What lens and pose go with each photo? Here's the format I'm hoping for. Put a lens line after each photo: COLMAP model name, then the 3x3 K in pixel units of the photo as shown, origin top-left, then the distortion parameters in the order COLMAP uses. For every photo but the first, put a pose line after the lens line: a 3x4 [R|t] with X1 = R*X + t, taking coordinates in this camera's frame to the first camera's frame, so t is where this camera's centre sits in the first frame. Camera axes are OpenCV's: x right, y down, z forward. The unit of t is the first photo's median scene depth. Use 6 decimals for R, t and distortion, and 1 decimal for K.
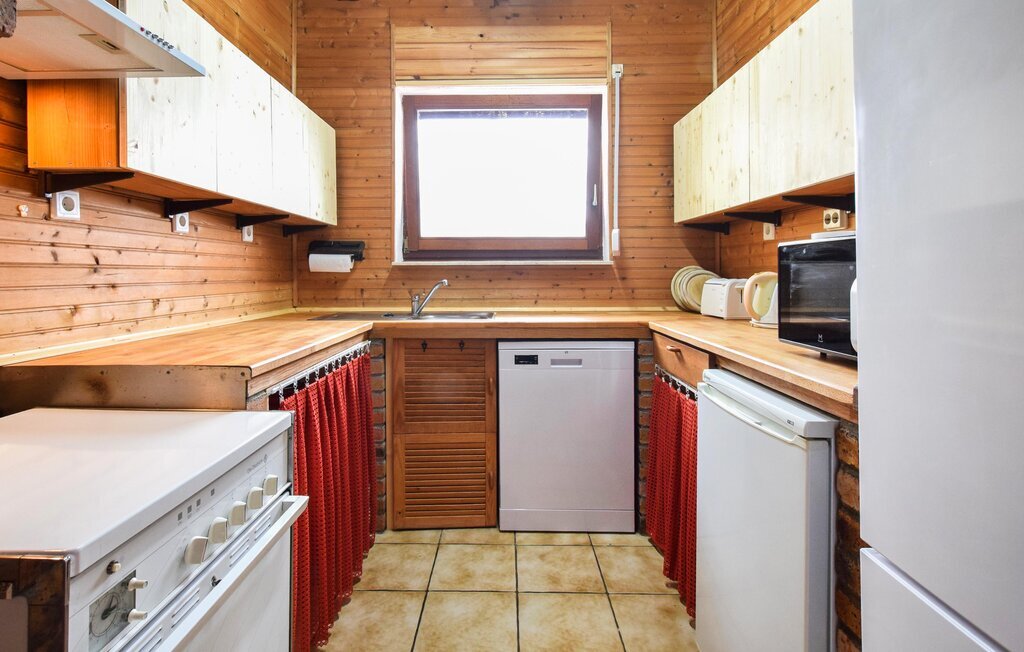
lens RADIAL K [[507.9, 0, 508.0], [0, 507.9, 258.0], [0, 0, 1]] dist [-0.001165, 0.000757]
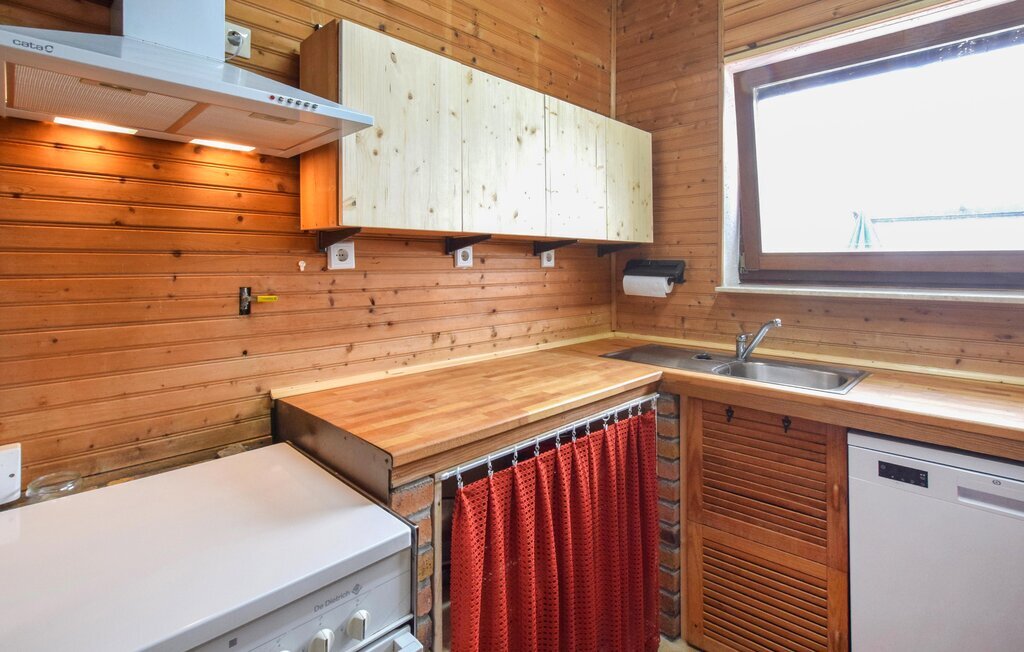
lens RADIAL K [[507.9, 0, 508.0], [0, 507.9, 258.0], [0, 0, 1]] dist [-0.001165, 0.000757]
pose [[0.719832, -0.003535, -0.694139, 0.113303], [0.012198, 0.999897, 0.007558, -0.060051], [0.694041, -0.013907, 0.719801, 0.250695]]
